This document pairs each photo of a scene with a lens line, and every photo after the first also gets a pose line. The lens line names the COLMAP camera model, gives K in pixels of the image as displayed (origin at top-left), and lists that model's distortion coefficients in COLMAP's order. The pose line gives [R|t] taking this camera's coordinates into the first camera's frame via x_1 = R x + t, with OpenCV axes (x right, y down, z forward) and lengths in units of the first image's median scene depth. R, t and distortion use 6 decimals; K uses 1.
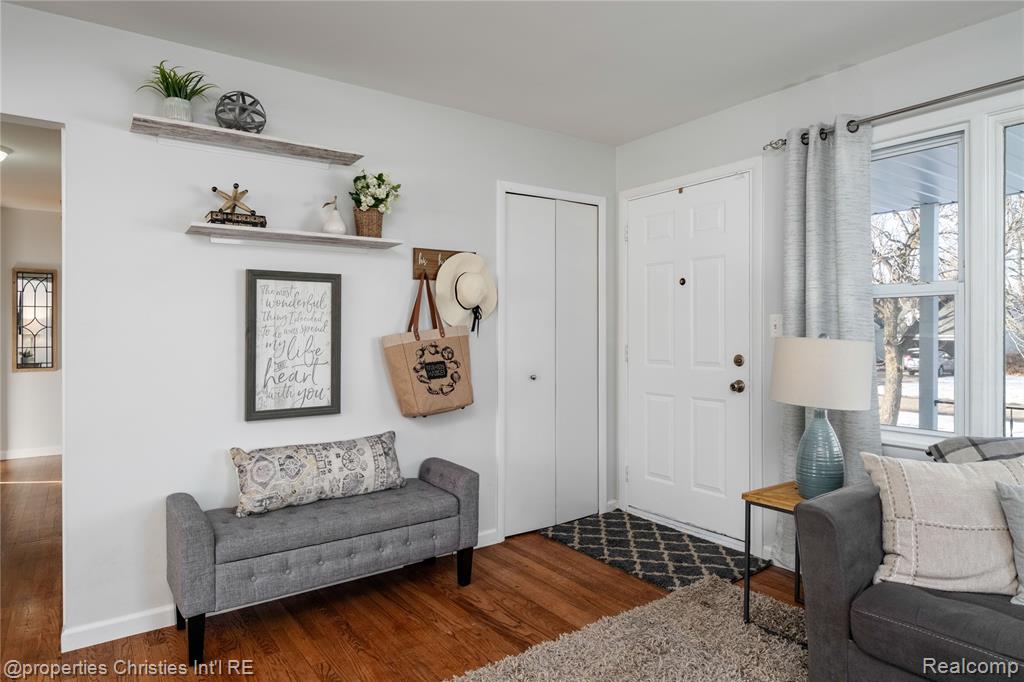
lens RADIAL K [[615.5, 0, 516.6], [0, 615.5, 338.6], [0, 0, 1]] dist [0.003951, -0.001791]
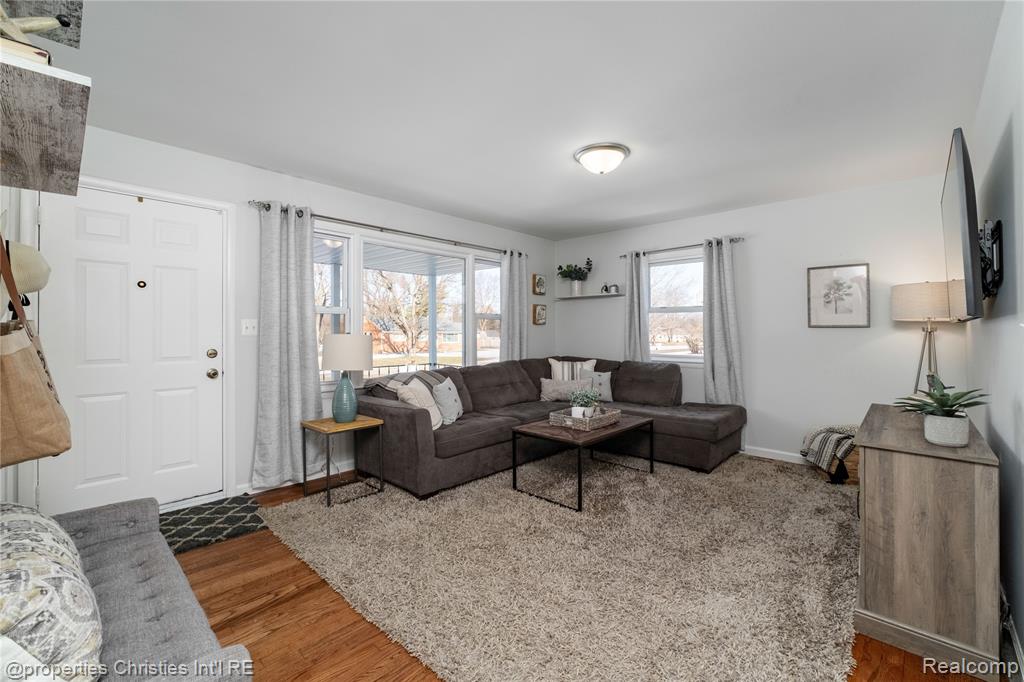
lens RADIAL K [[435.2, 0, 493.2], [0, 435.2, 341.6], [0, 0, 1]] dist [0.003034, 0.000423]
pose [[-0.159569, -0.003698, 0.987180, -0.744033], [0.018806, 0.999800, 0.006785, 0.017700], [-0.987008, 0.019648, -0.159467, 0.663518]]
